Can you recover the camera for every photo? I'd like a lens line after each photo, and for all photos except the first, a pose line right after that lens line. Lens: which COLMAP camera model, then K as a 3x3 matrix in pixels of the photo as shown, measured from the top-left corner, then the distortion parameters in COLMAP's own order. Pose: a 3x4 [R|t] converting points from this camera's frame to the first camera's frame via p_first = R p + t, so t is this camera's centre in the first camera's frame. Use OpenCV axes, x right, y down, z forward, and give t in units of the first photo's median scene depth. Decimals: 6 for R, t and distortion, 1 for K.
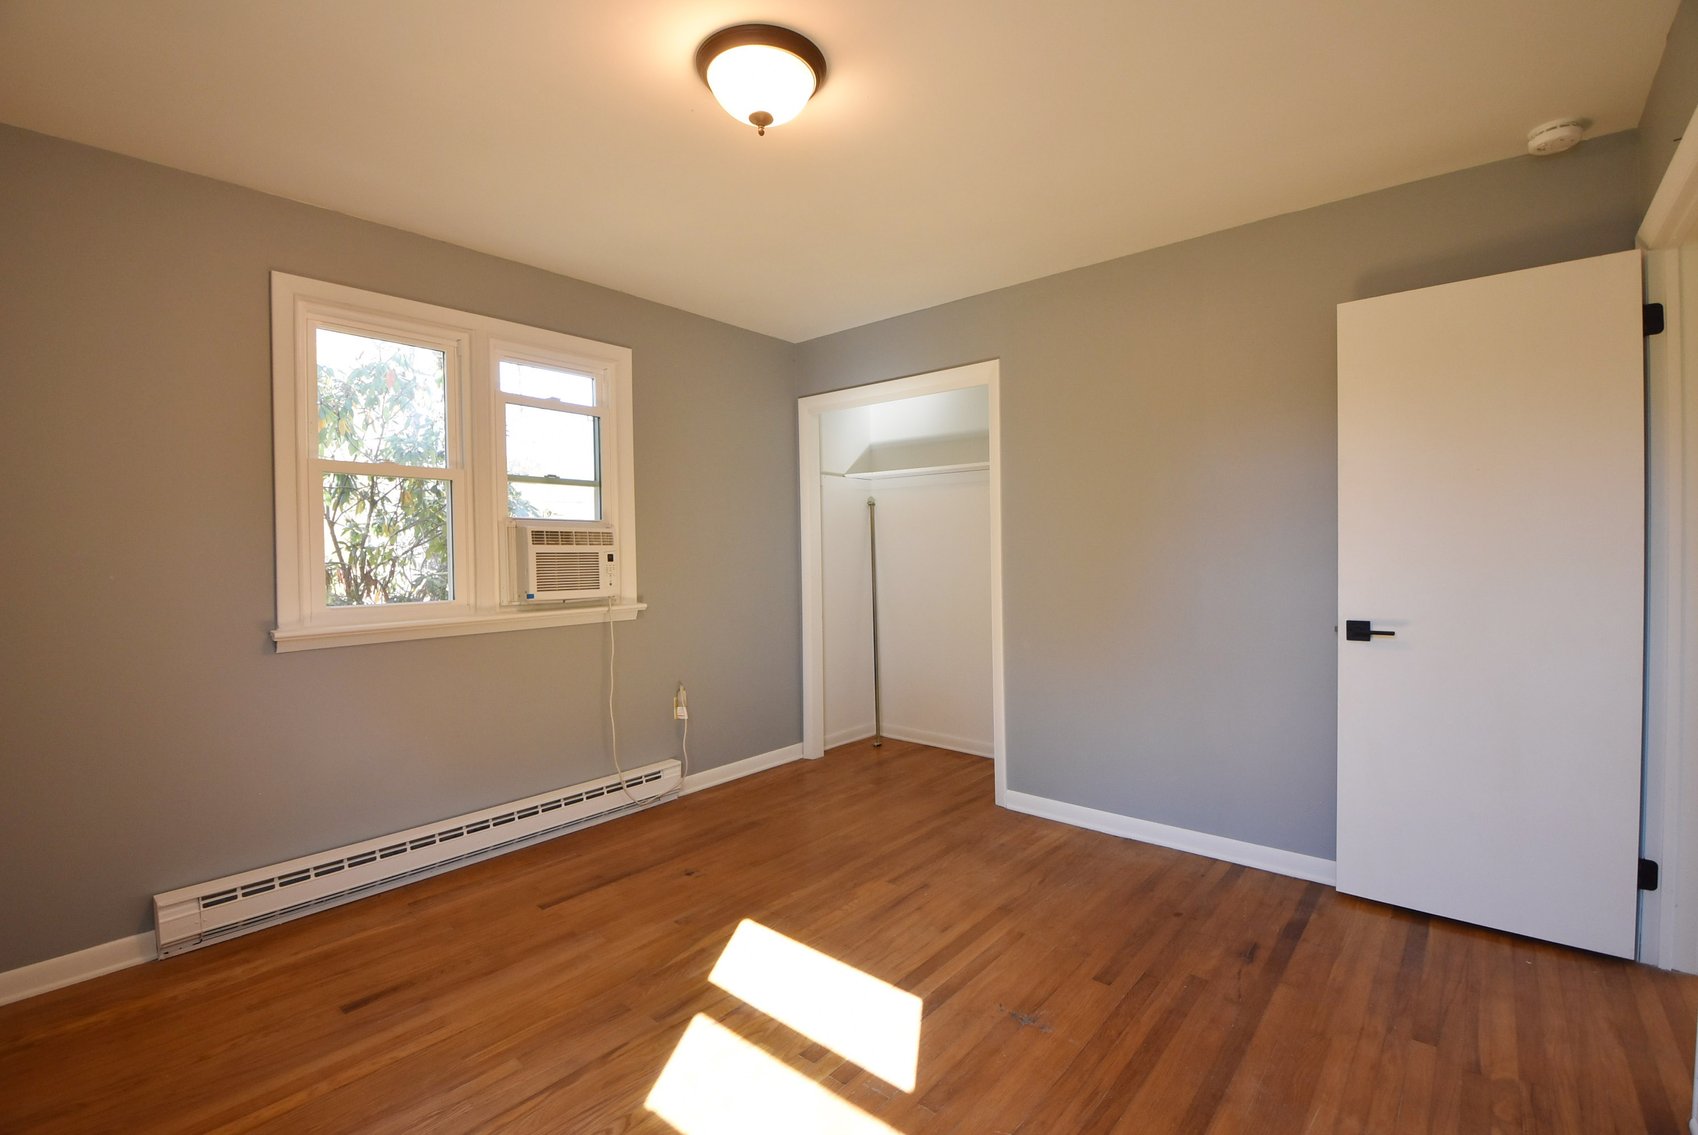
lens RADIAL K [[751.8, 0, 843.2], [0, 751.8, 564.7], [0, 0, 1]] dist [0.012650, -0.024974]
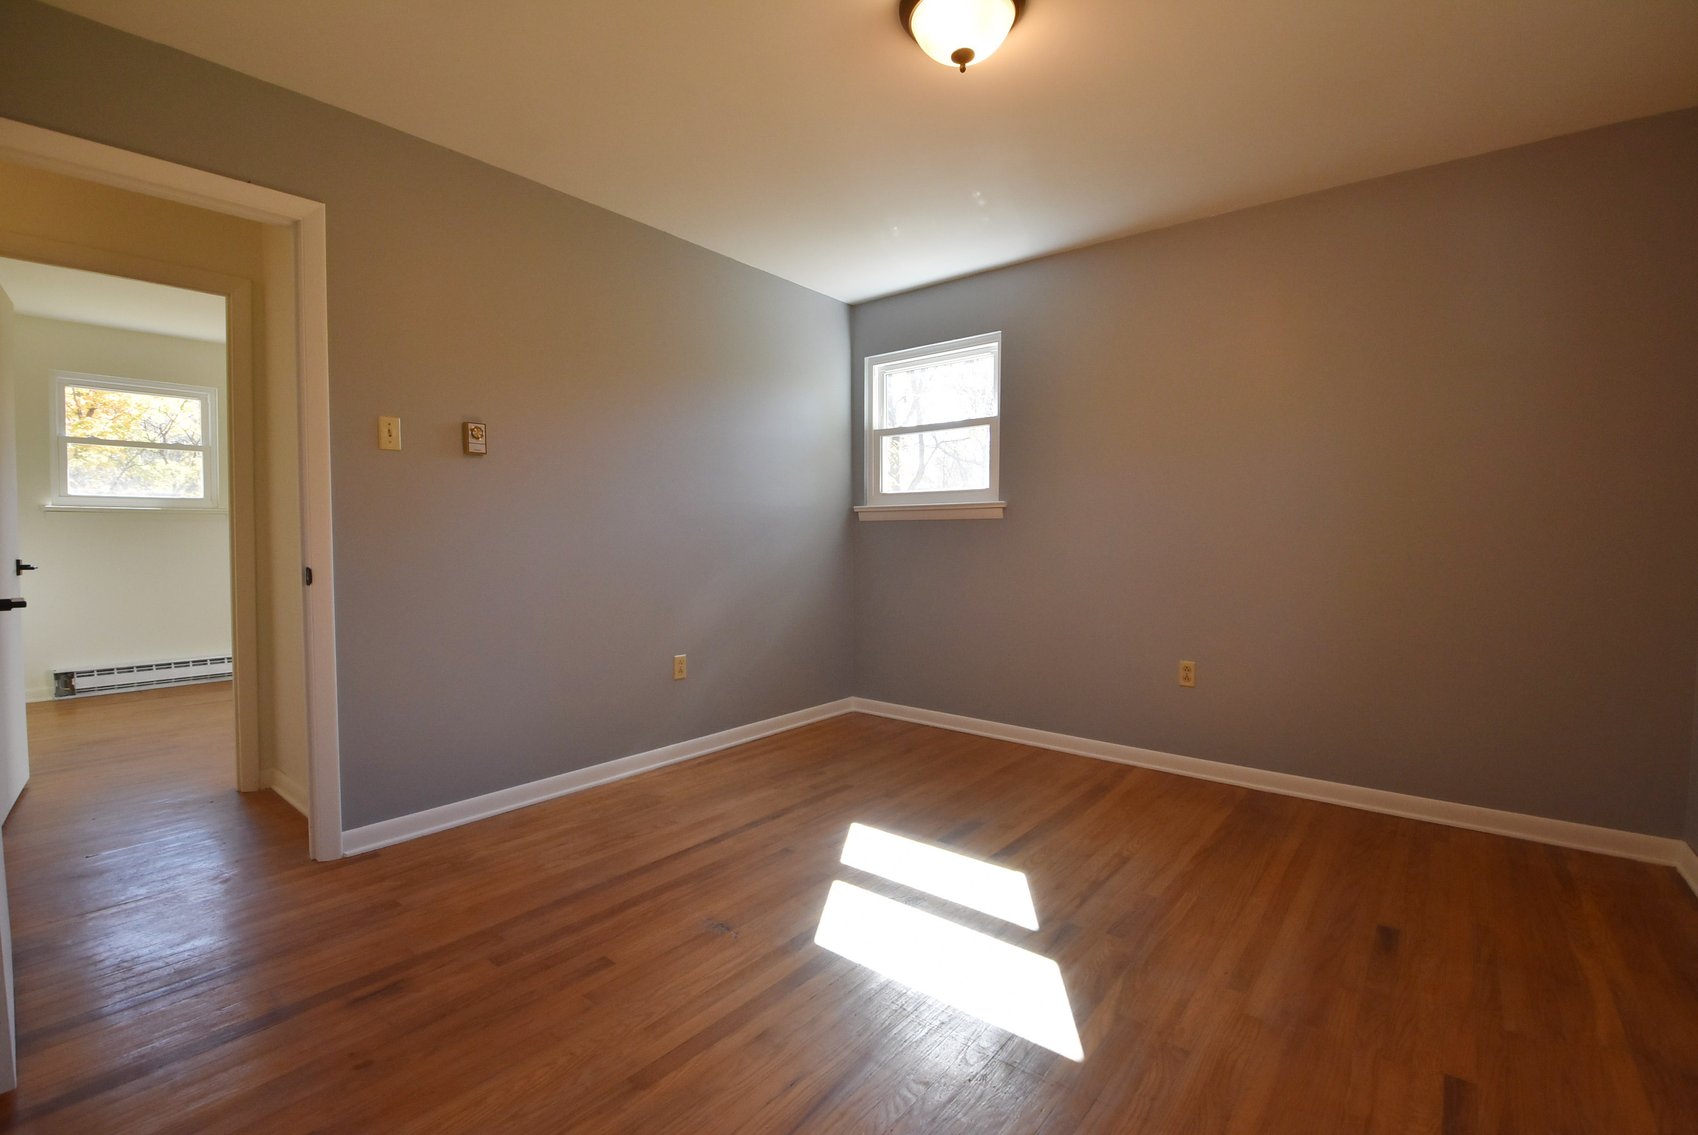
lens RADIAL K [[745.5, 0, 836.1], [0, 745.5, 572.5], [0, 0, 1]] dist [0.014638, -0.024479]
pose [[-0.999741, 0.013509, -0.018292, 0.074703], [0.012320, 0.997899, 0.063610, 0.038043], [0.019113, 0.063368, -0.997807, 1.648256]]
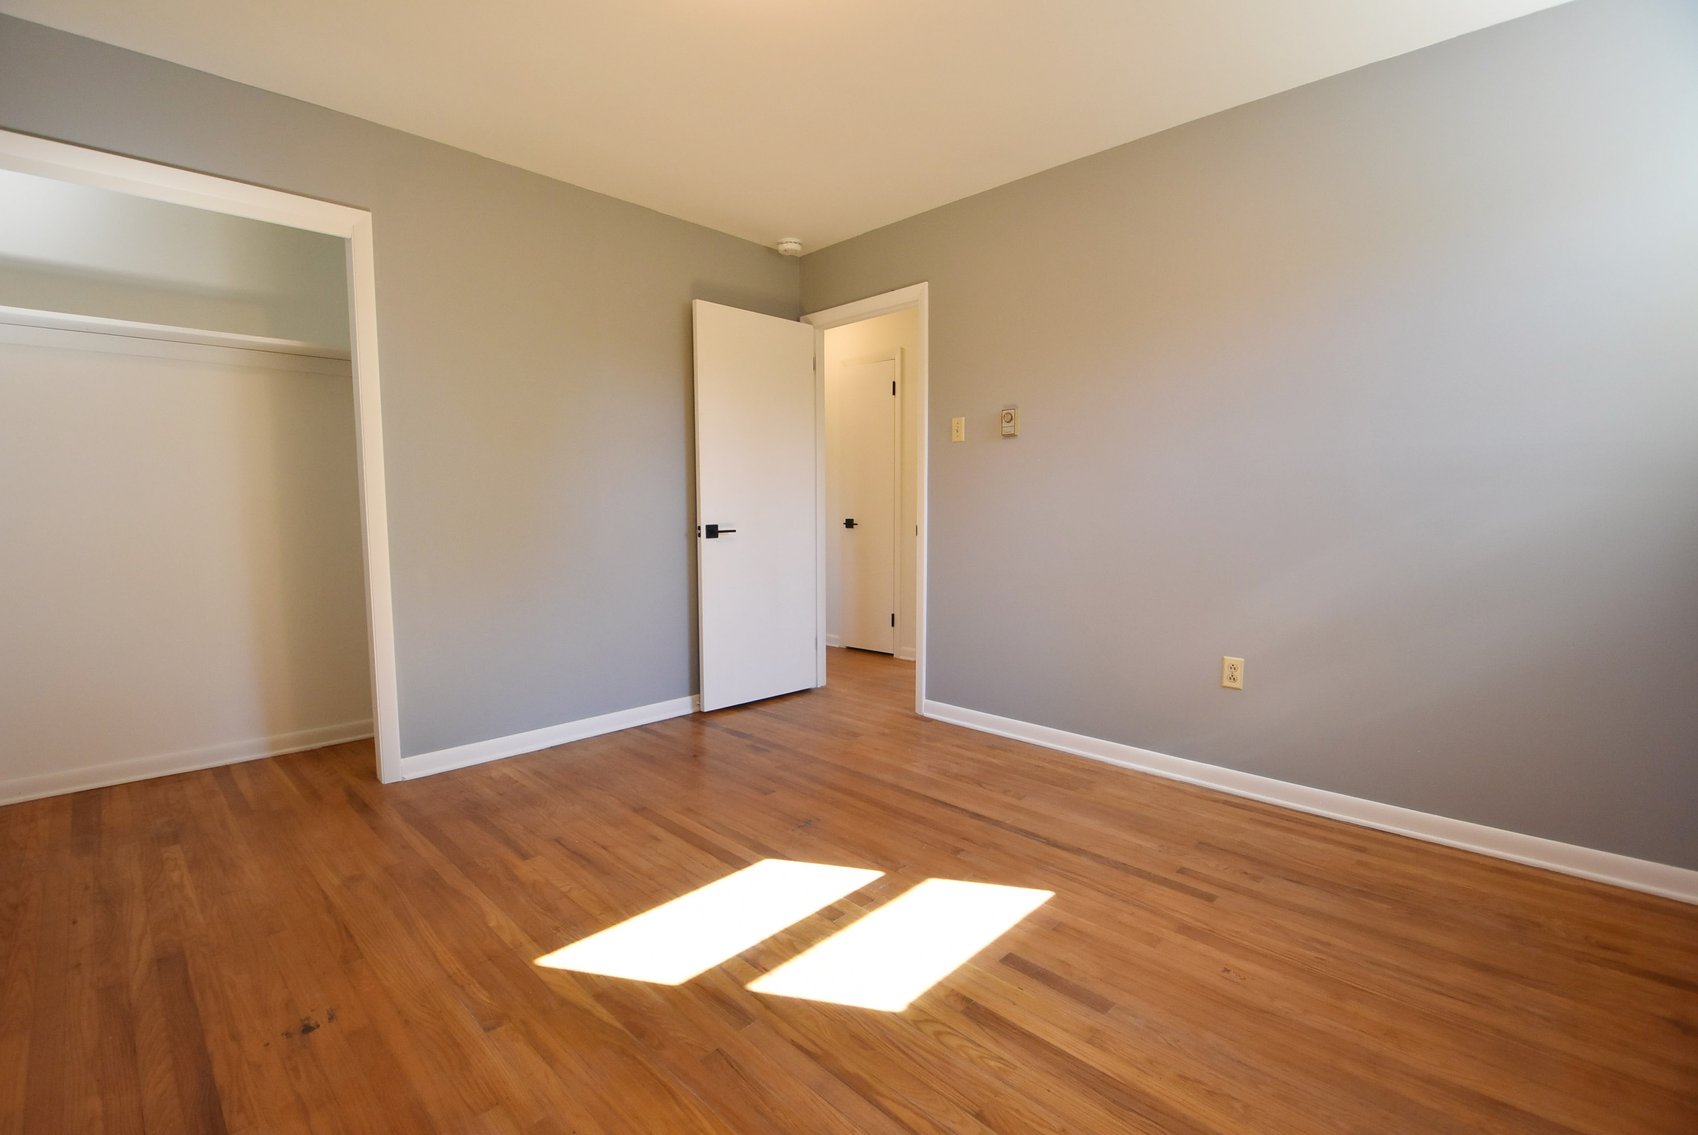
lens RADIAL K [[746.7, 0, 842.9], [0, 746.7, 568.5], [0, 0, 1]] dist [0.015055, -0.024644]
pose [[0.061275, -0.073424, 0.995417, -0.815203], [0.015968, 0.997235, 0.072575, 0.062280], [-0.997993, 0.011448, 0.062278, 0.698015]]
